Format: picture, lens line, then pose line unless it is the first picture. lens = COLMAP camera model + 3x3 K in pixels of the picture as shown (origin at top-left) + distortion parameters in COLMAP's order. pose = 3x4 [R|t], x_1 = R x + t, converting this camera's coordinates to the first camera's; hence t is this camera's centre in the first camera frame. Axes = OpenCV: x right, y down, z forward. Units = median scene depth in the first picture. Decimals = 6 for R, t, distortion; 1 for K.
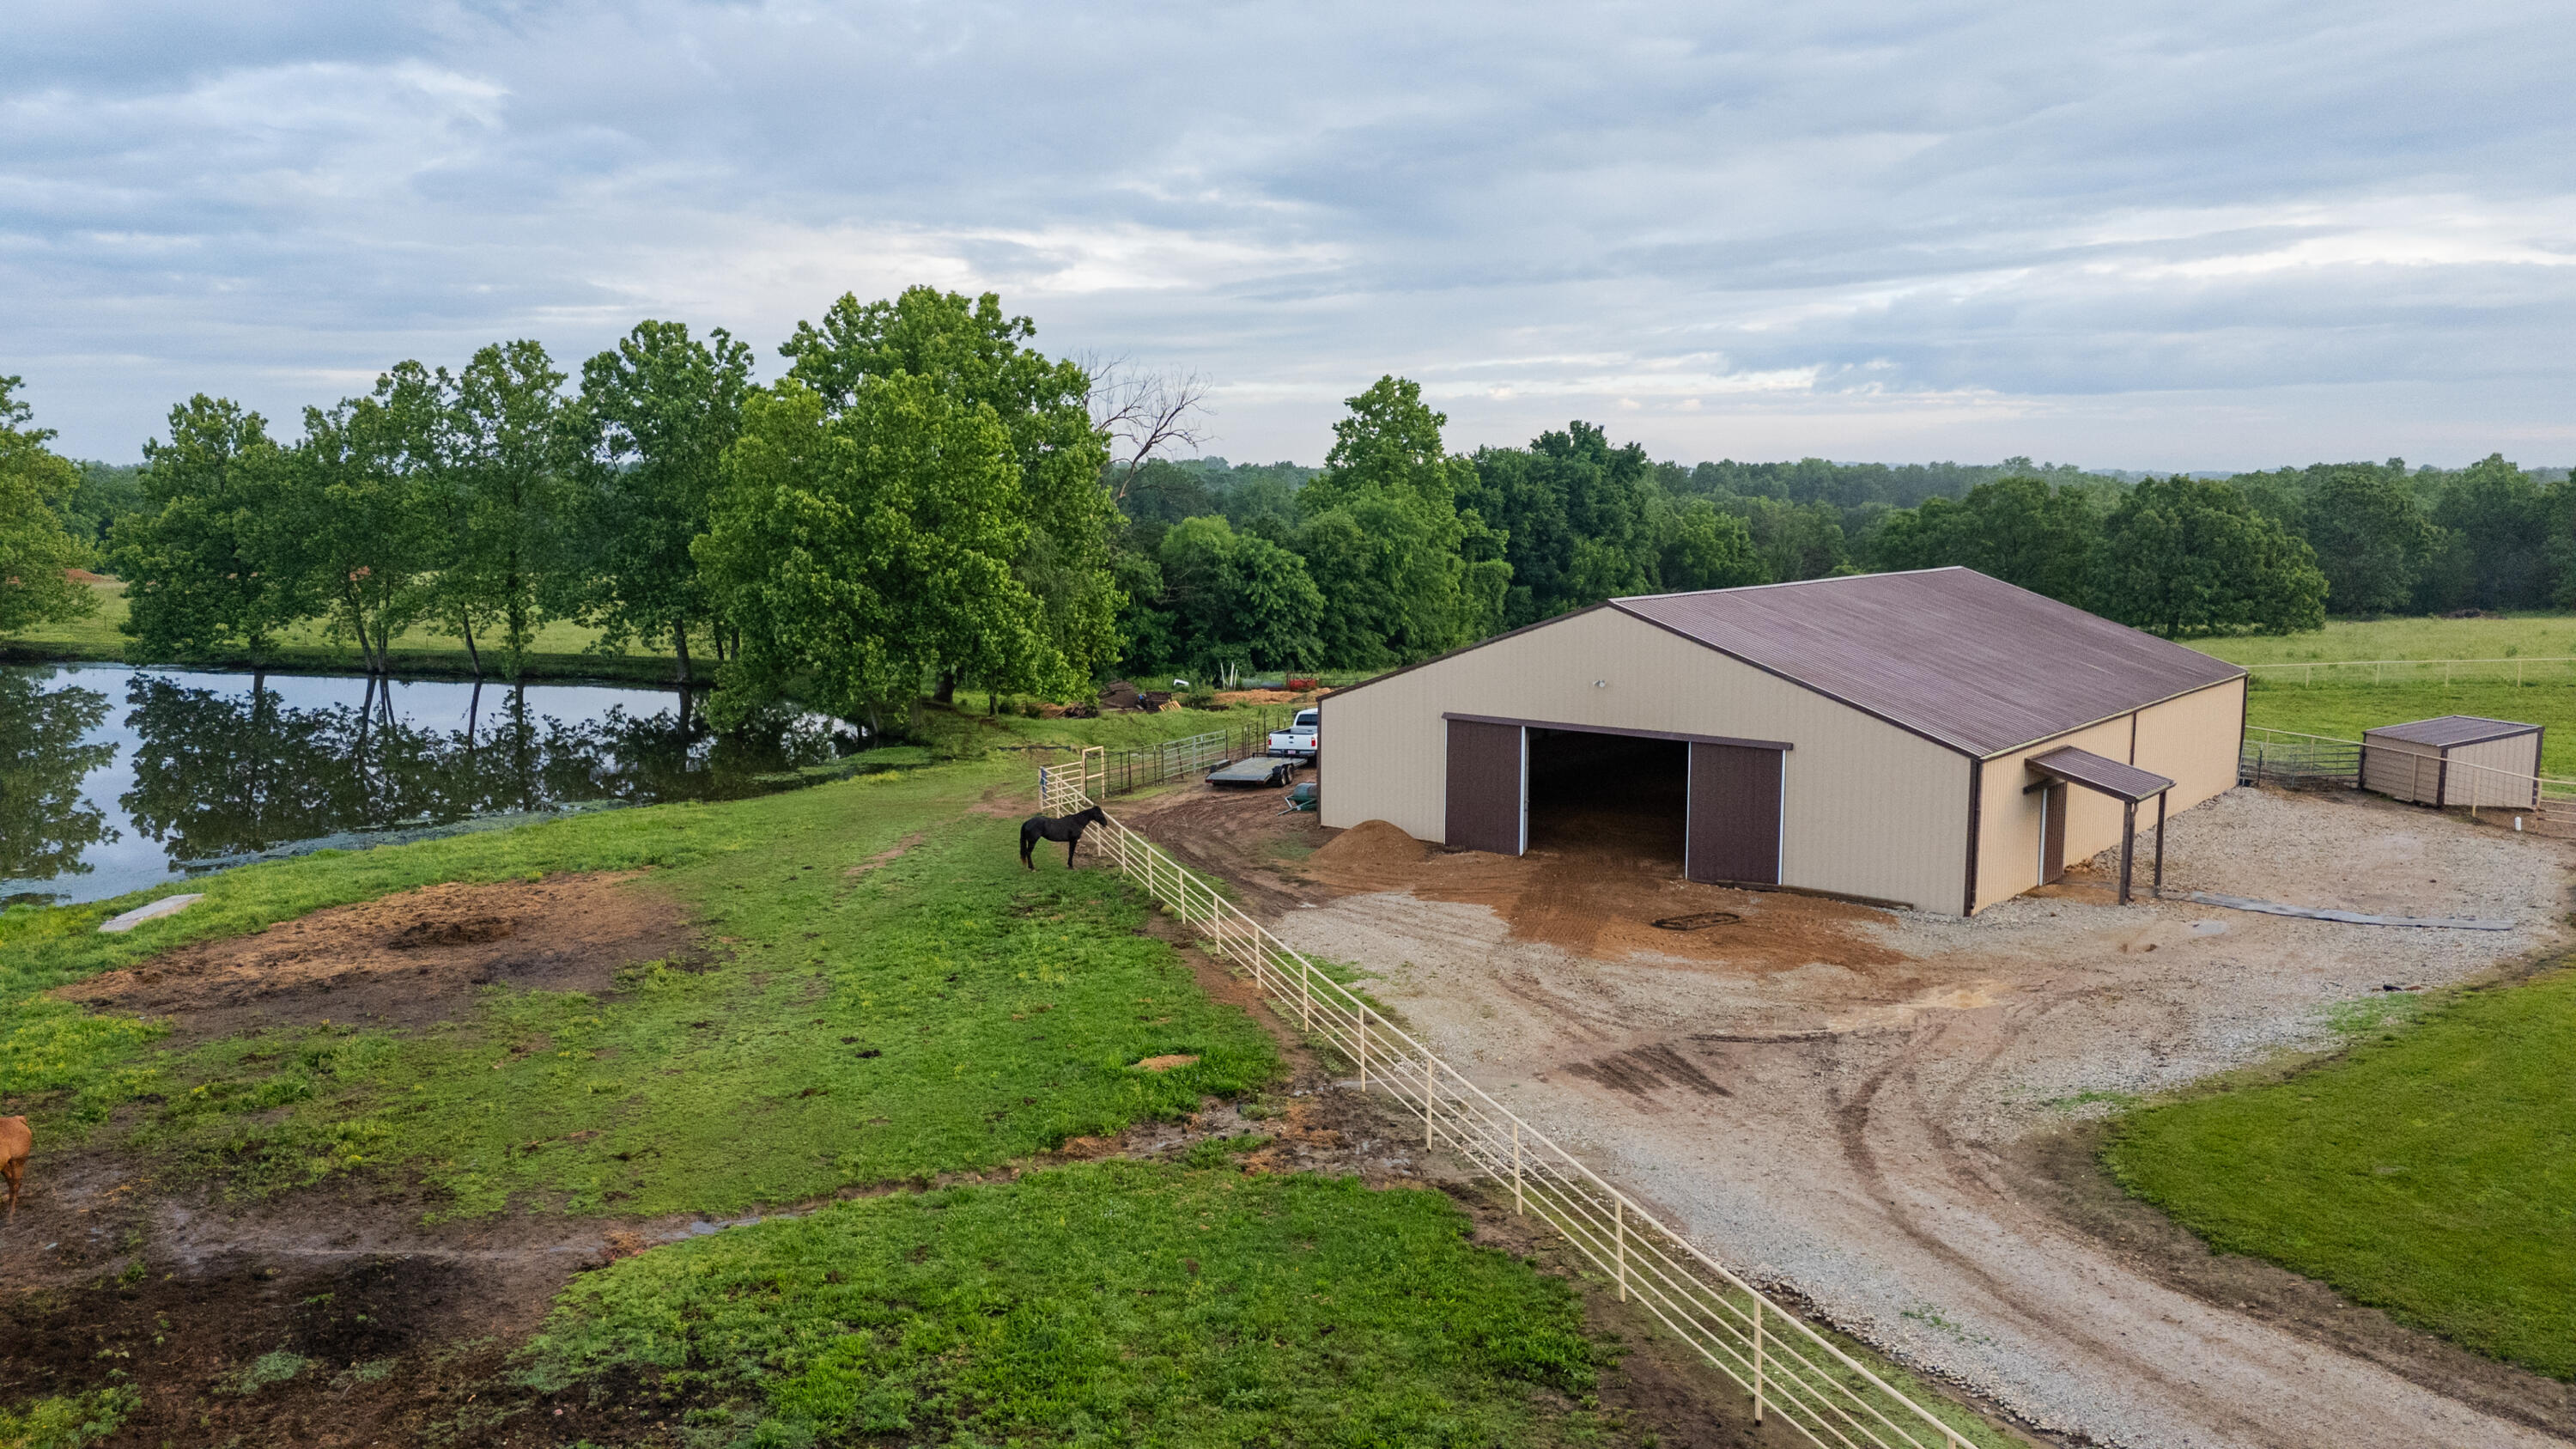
lens RADIAL K [[1916.4, 0, 1310.0], [0, 1916.4, 731.9], [0, 0, 1]] dist [0.047316, -0.023059]
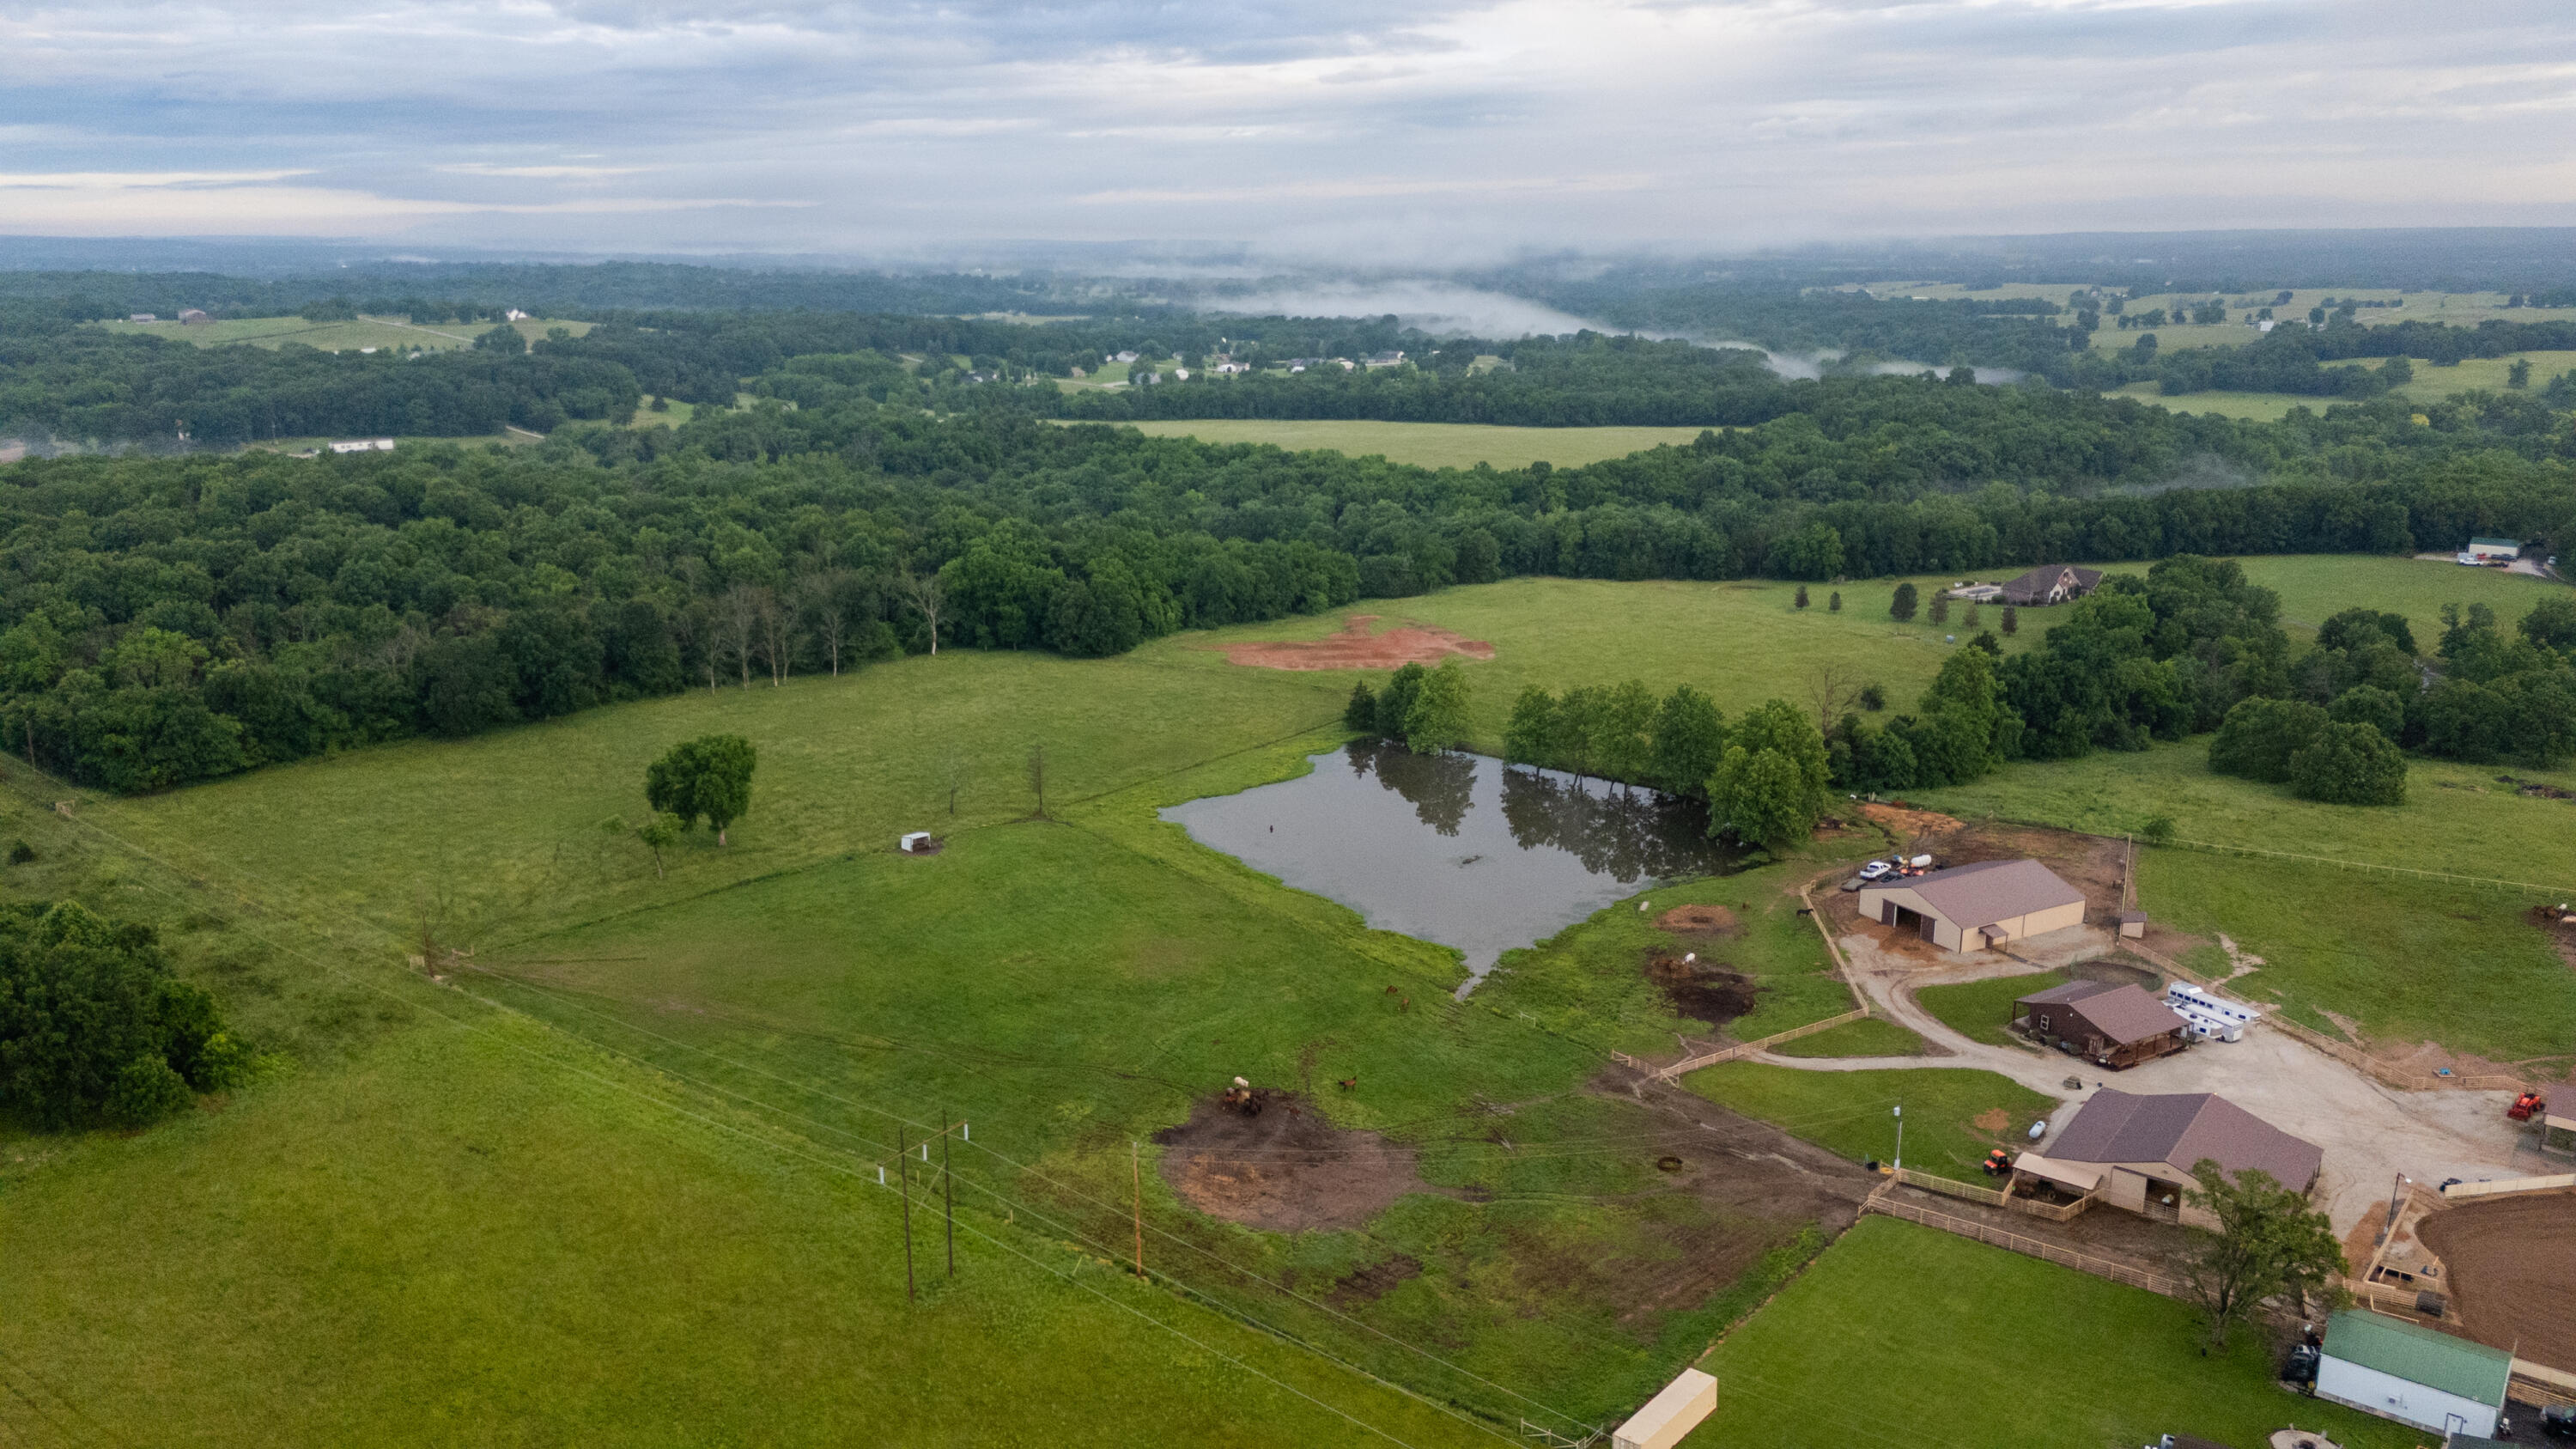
lens RADIAL K [[1916.4, 0, 1310.0], [0, 1916.4, 731.9], [0, 0, 1]] dist [0.047316, -0.023059]
pose [[0.928128, 0.098834, -0.358902, 0.199098], [-0.053418, 0.989494, 0.134347, -0.470319], [0.368409, -0.105519, 0.923656, -1.908711]]
